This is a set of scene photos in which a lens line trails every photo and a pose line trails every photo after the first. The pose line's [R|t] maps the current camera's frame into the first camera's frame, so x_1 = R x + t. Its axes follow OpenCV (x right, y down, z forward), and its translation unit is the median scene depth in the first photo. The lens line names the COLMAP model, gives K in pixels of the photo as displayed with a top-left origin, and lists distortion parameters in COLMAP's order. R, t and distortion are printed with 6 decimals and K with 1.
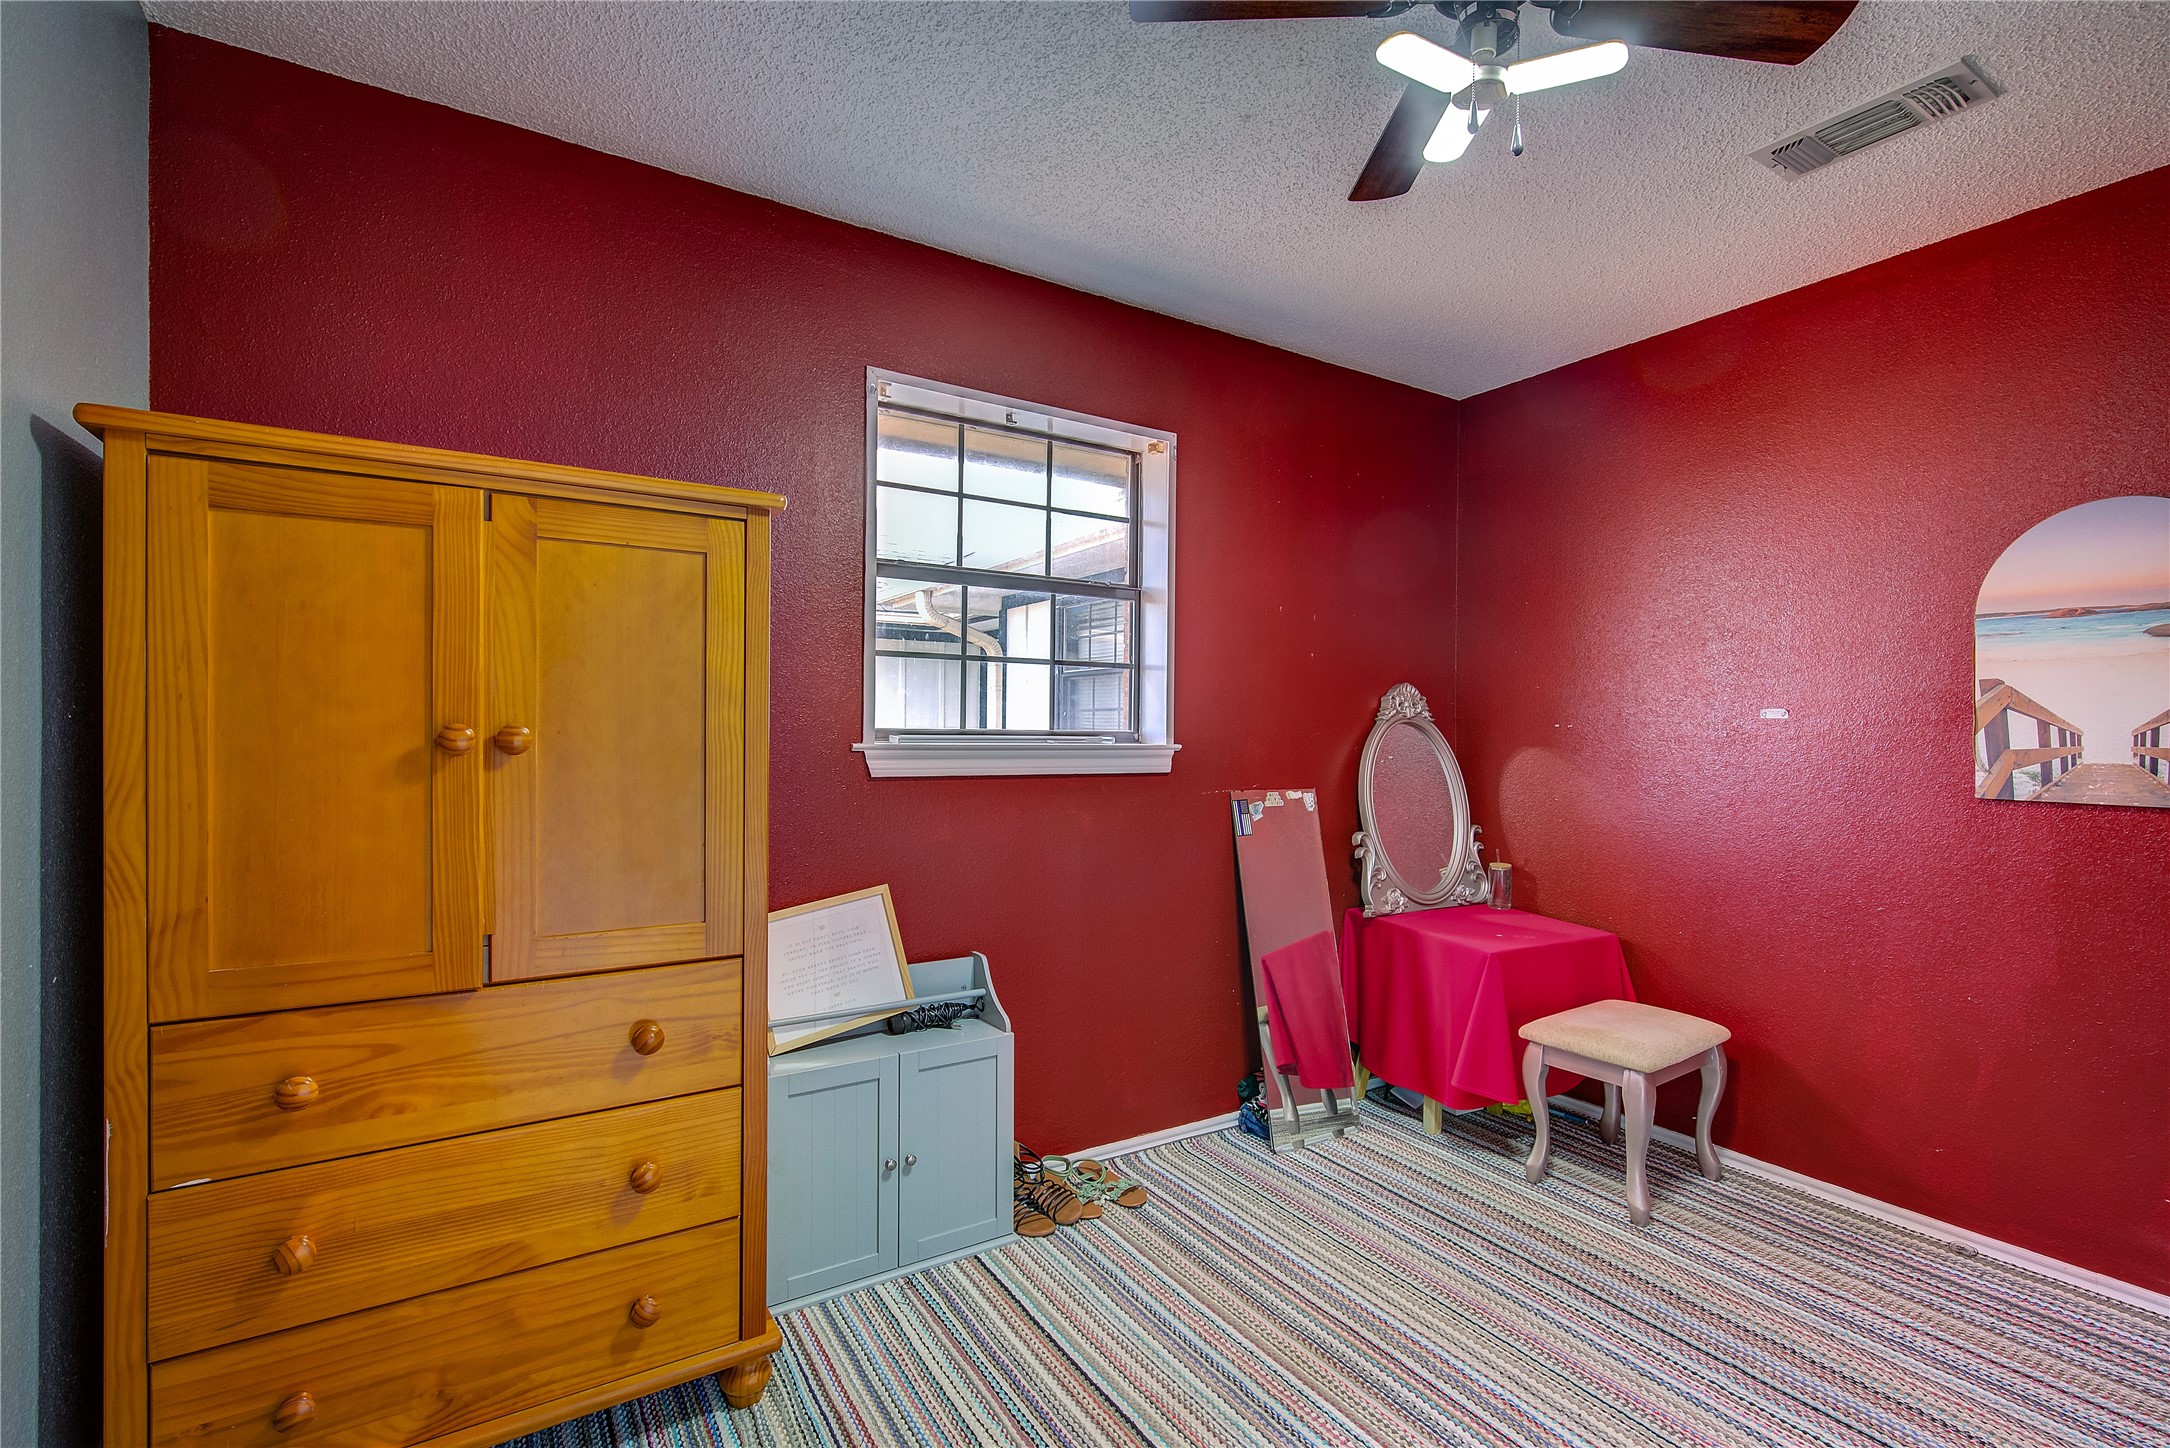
lens RADIAL K [[986.3, 0, 1091.0], [0, 986.3, 724.0], [0, 0, 1]] dist [-0.003449, 0.001956]
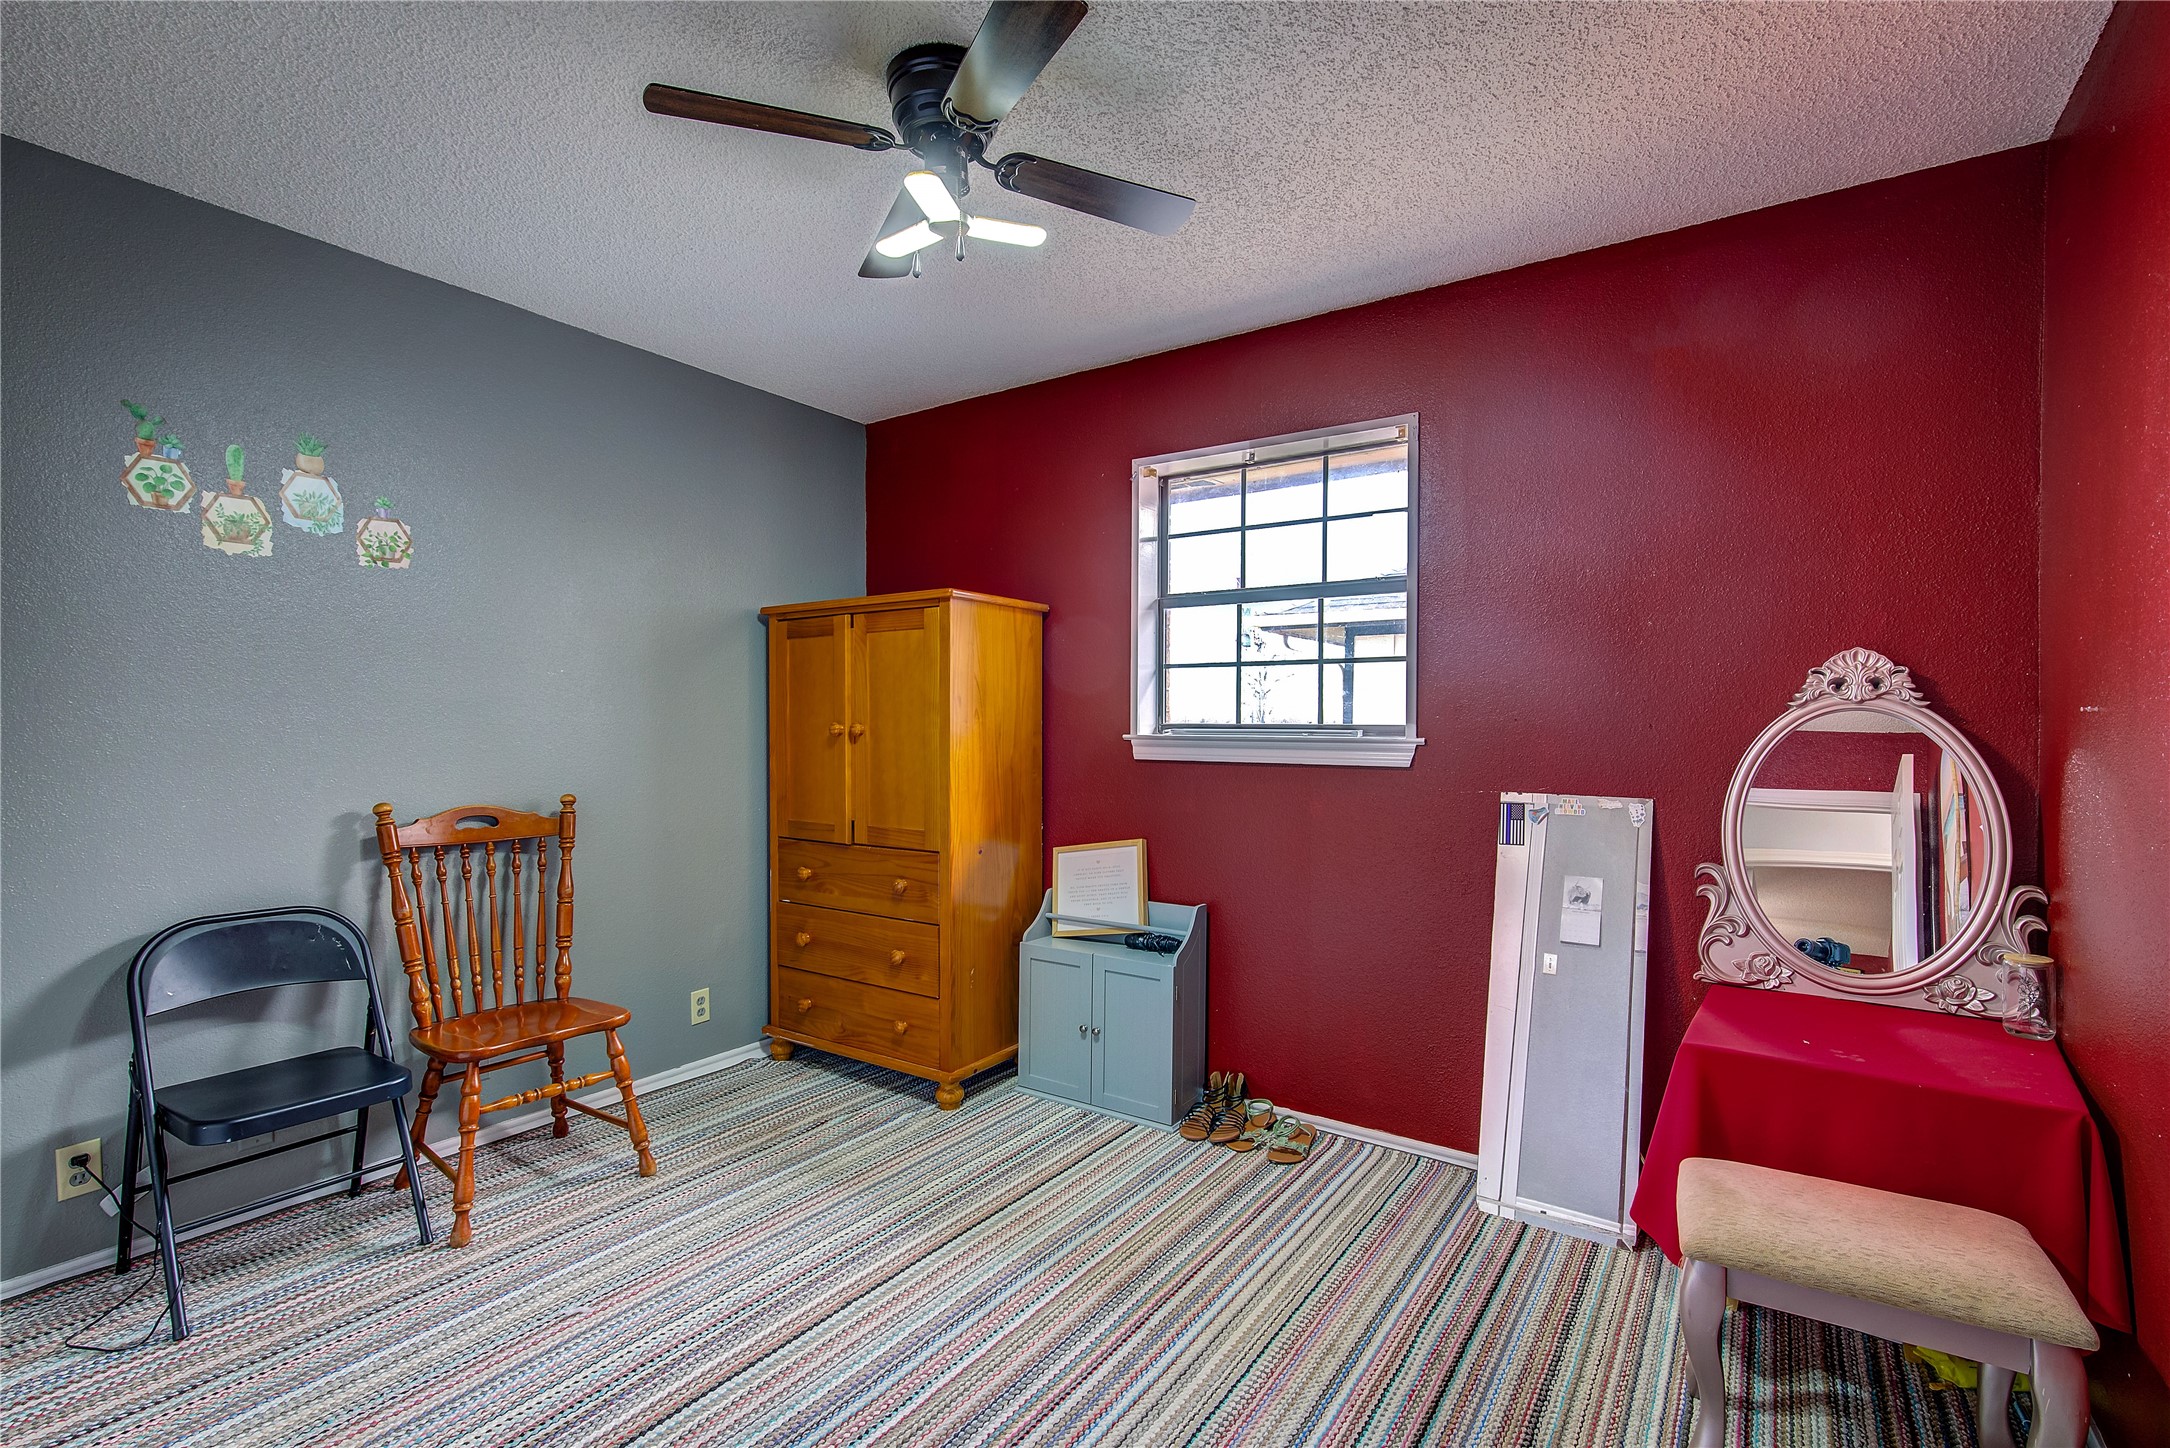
lens RADIAL K [[986.3, 0, 1084.2], [0, 986.3, 730.8], [0, 0, 1]] dist [-0.003449, 0.001956]
pose [[0.389161, -0.000525, -0.921169, 1.003504], [0.007880, 0.999965, 0.002759, 0.009974], [0.921136, -0.008332, 0.389152, 0.402946]]
